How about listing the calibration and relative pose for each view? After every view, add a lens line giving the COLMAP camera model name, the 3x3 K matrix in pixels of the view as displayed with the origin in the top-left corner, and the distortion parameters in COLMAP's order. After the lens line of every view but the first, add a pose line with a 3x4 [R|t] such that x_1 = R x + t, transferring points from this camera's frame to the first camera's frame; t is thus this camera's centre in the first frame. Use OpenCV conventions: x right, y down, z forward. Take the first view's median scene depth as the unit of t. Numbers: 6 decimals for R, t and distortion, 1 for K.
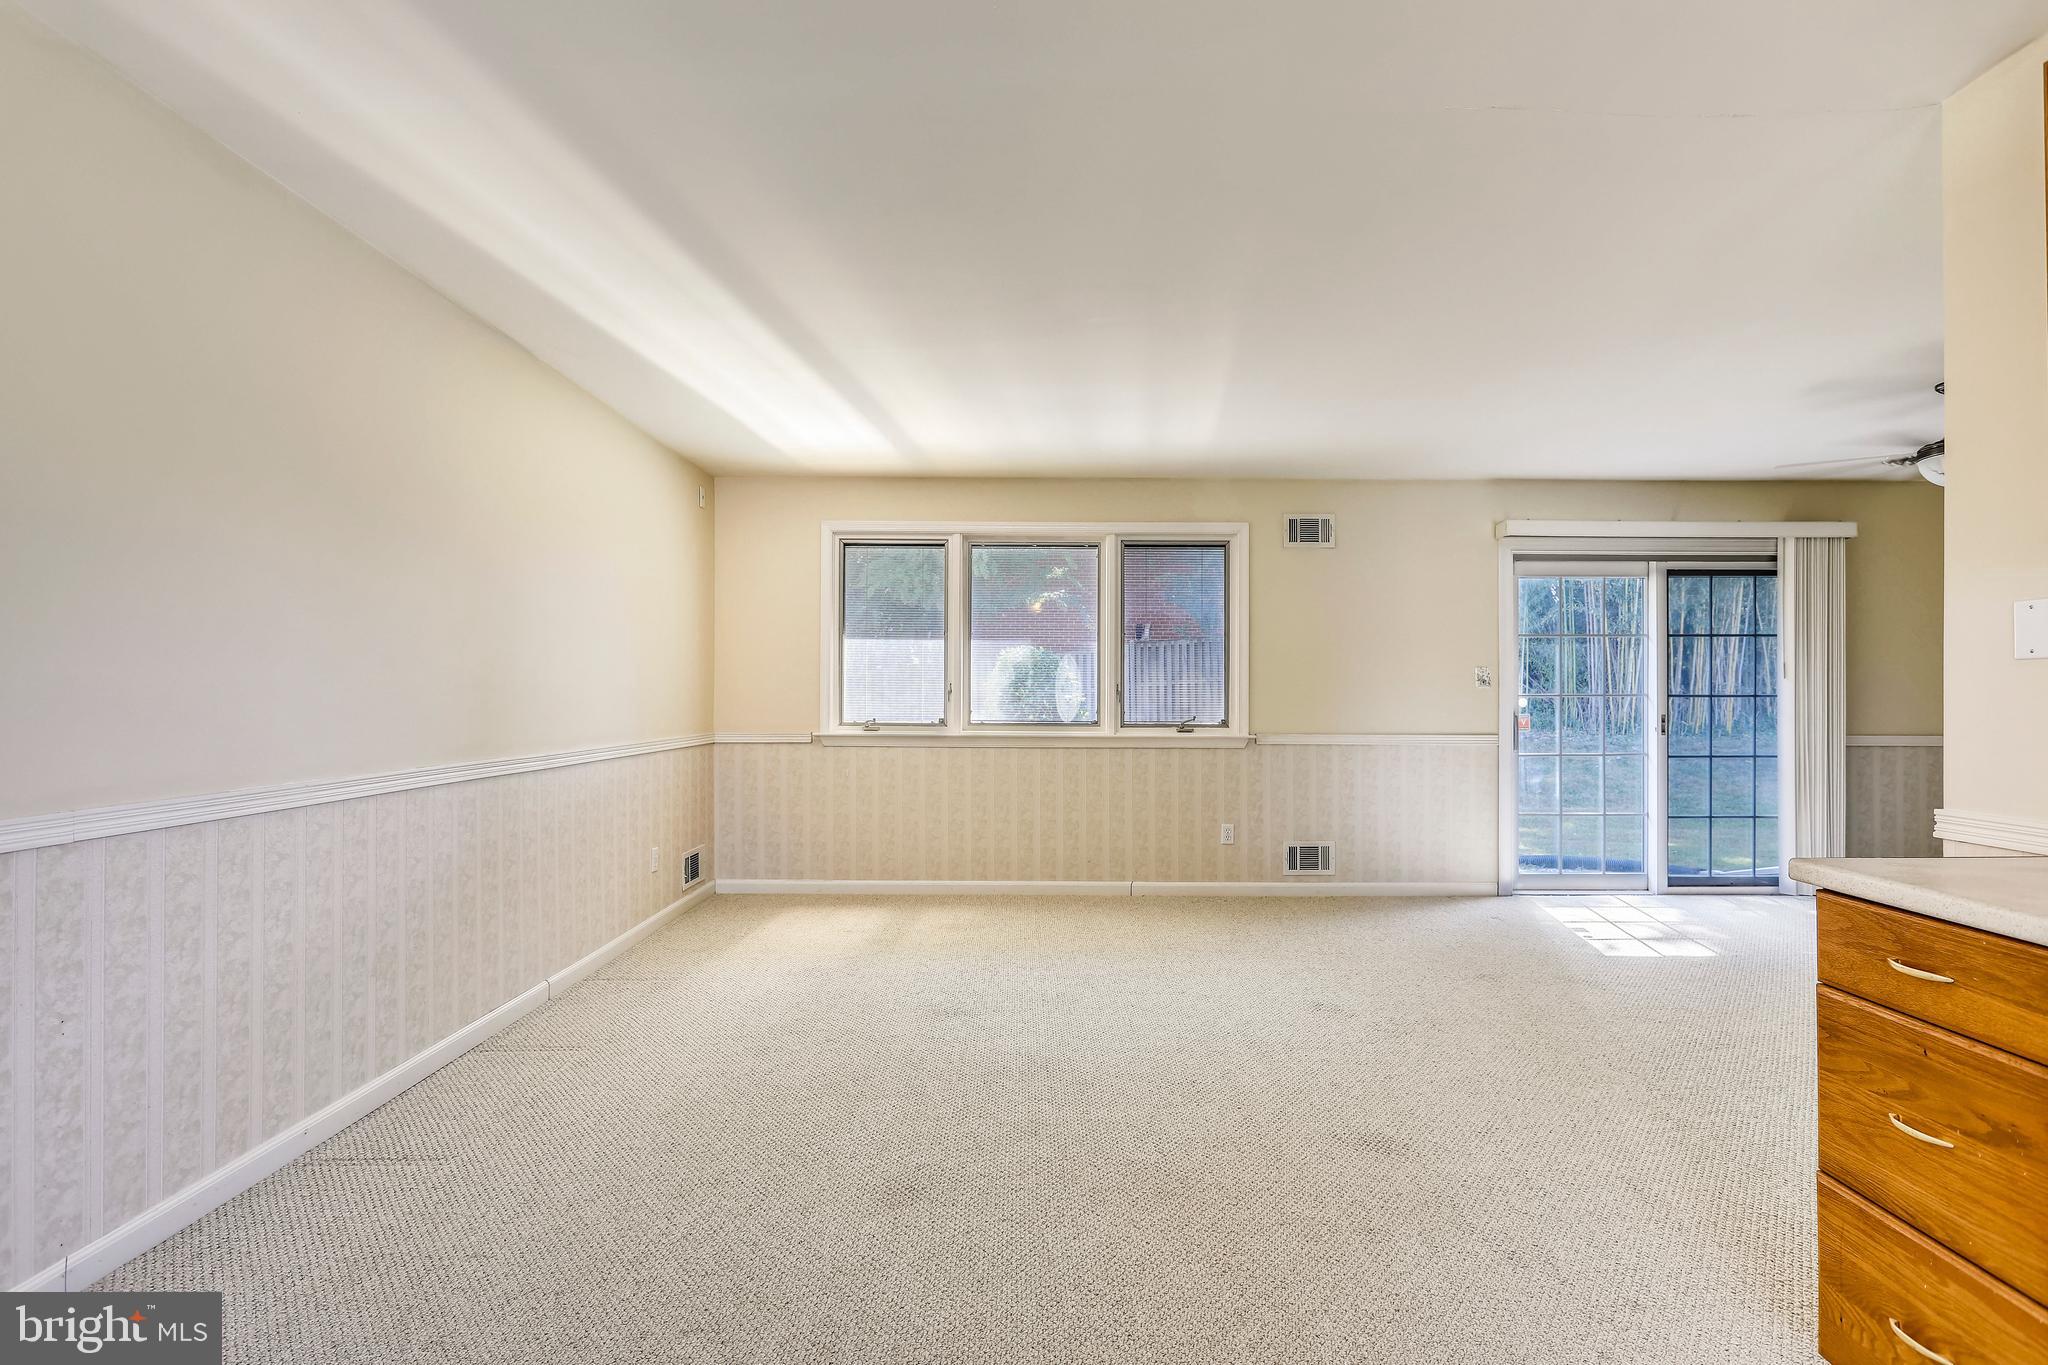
lens RADIAL K [[972.6, 0, 1018.9], [0, 972.6, 685.9], [0, 0, 1]] dist [-0.010358, 0.001273]
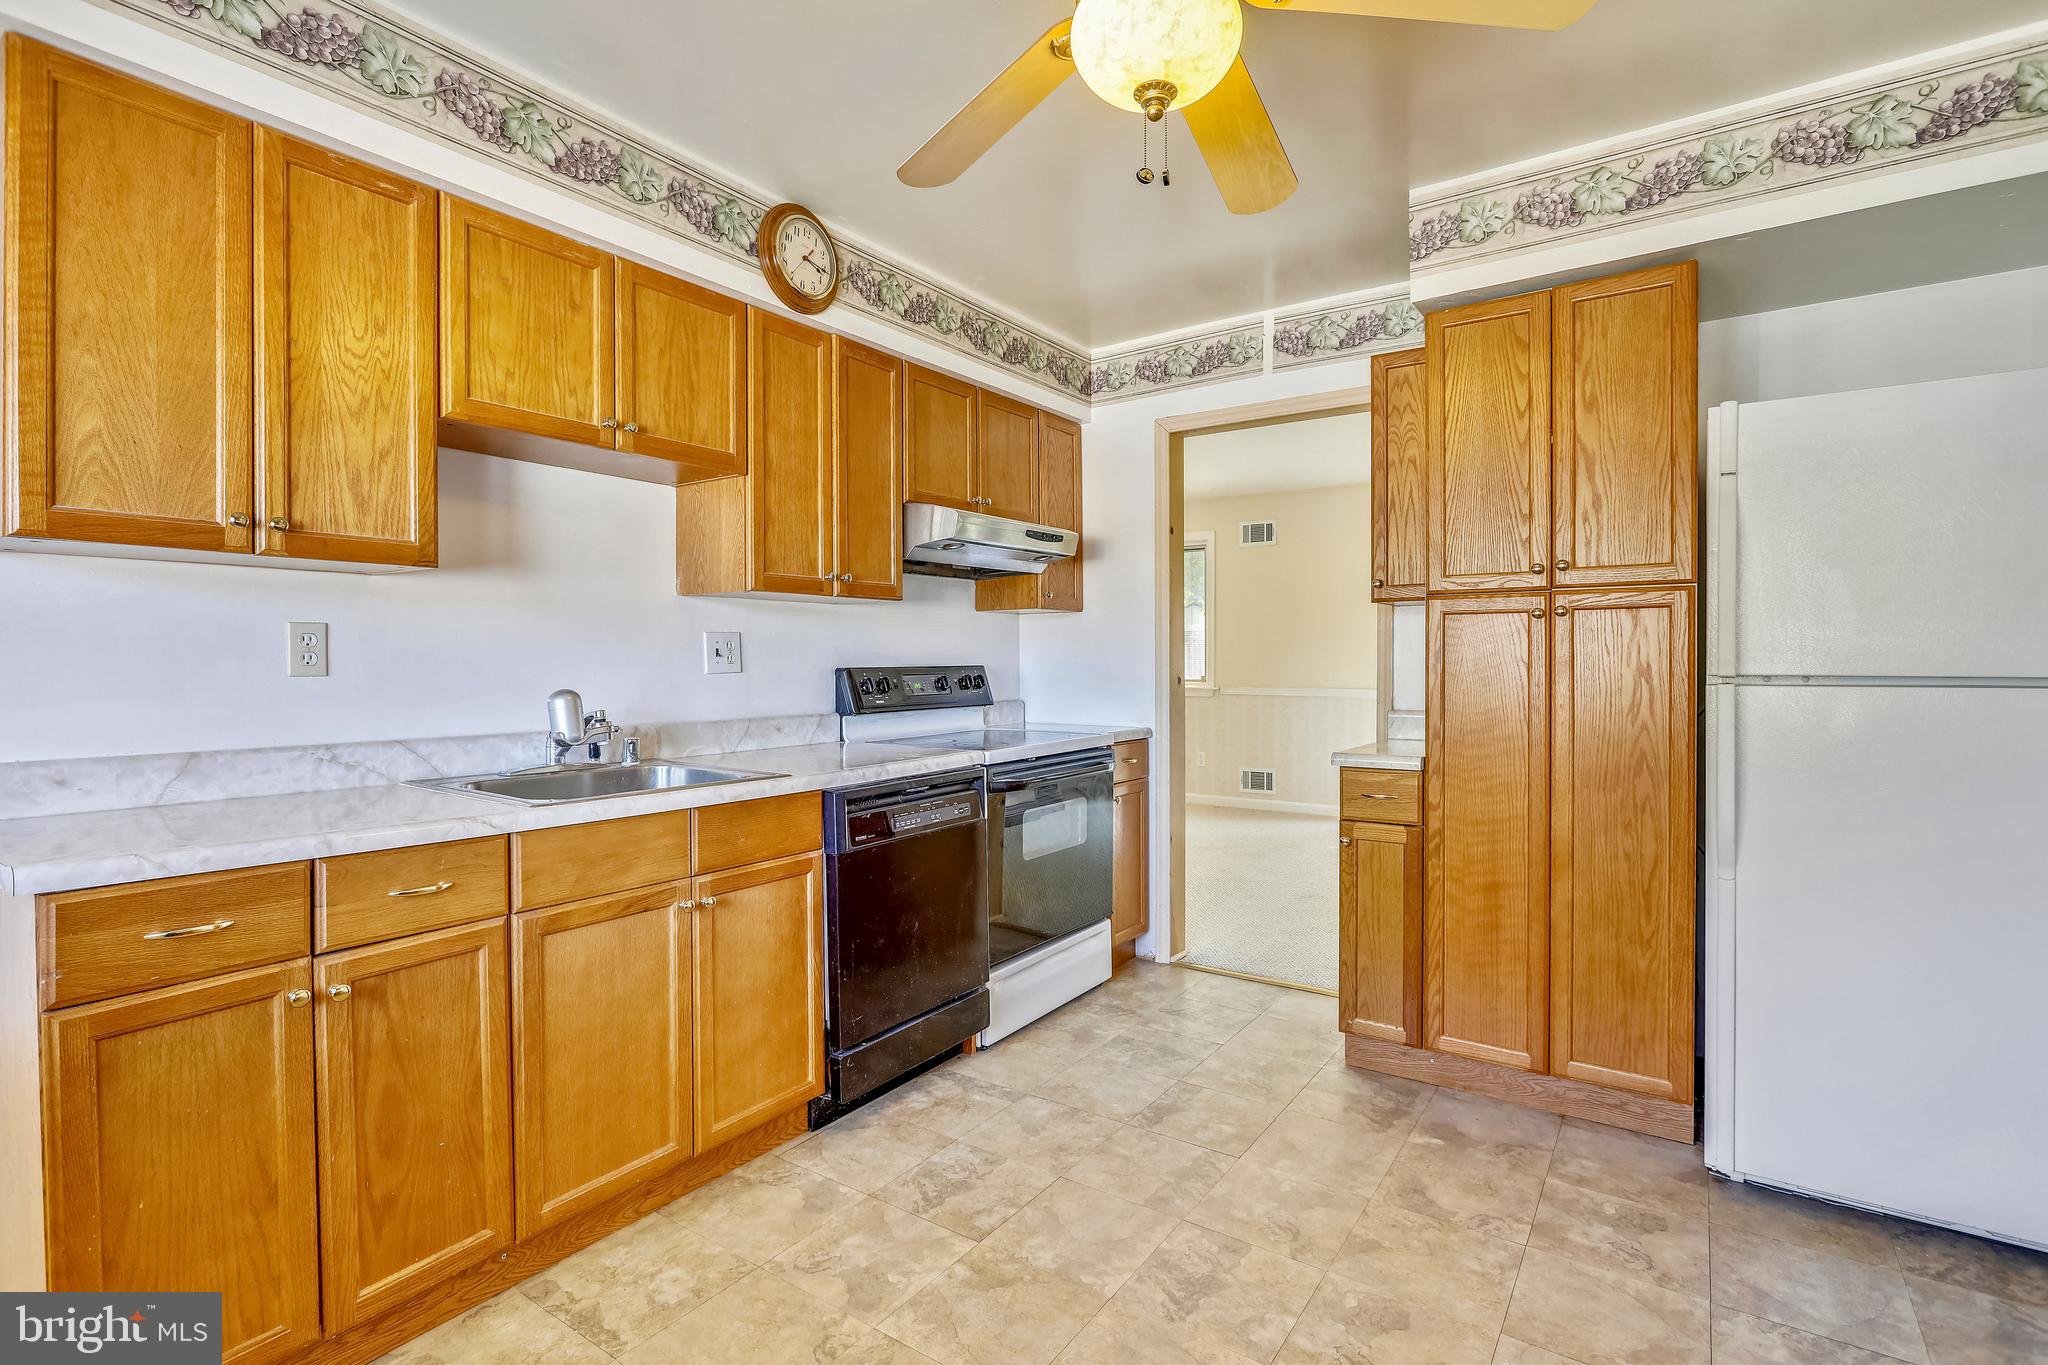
lens RADIAL K [[974.2, 0, 1030.2], [0, 974.2, 665.9], [0, 0, 1]] dist [-0.009082, 0.001872]
pose [[0.826274, 0.001894, -0.563265, 0.787842], [0.007636, 0.999865, 0.014564, -0.000979], [0.563217, -0.016335, 0.826148, -0.267916]]
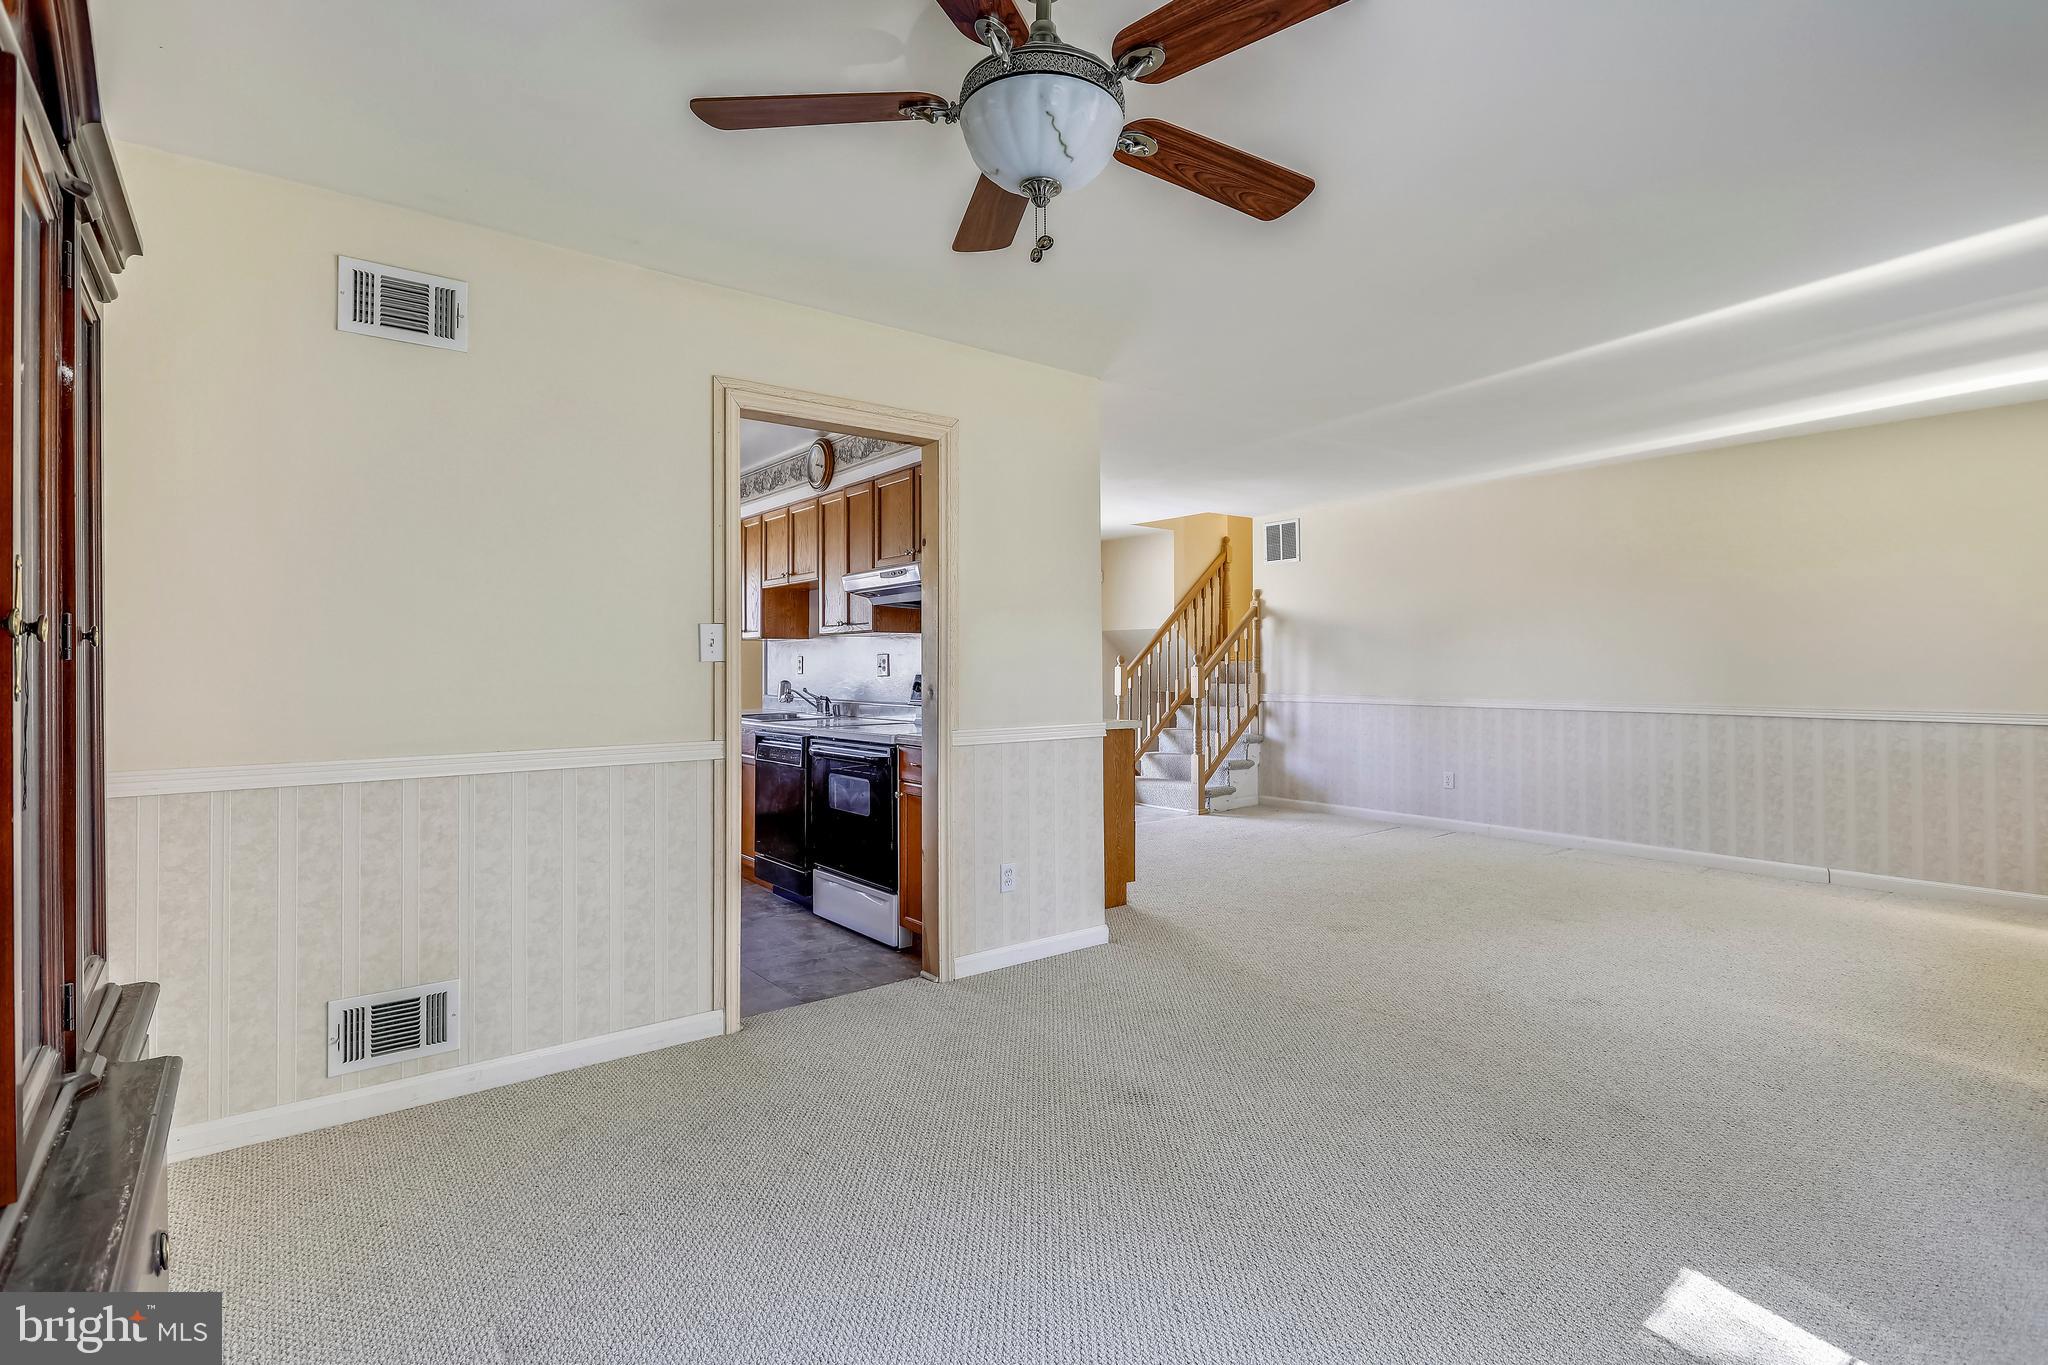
lens RADIAL K [[980.5, 0, 1033.7], [0, 980.5, 657.2], [0, 0, 1]] dist [-0.002678, -0.000233]
pose [[-0.779400, -0.004359, -0.626511, 0.853253], [0.007983, 0.999826, -0.016887, 0.007938], [0.626476, -0.018163, -0.779229, 0.911001]]
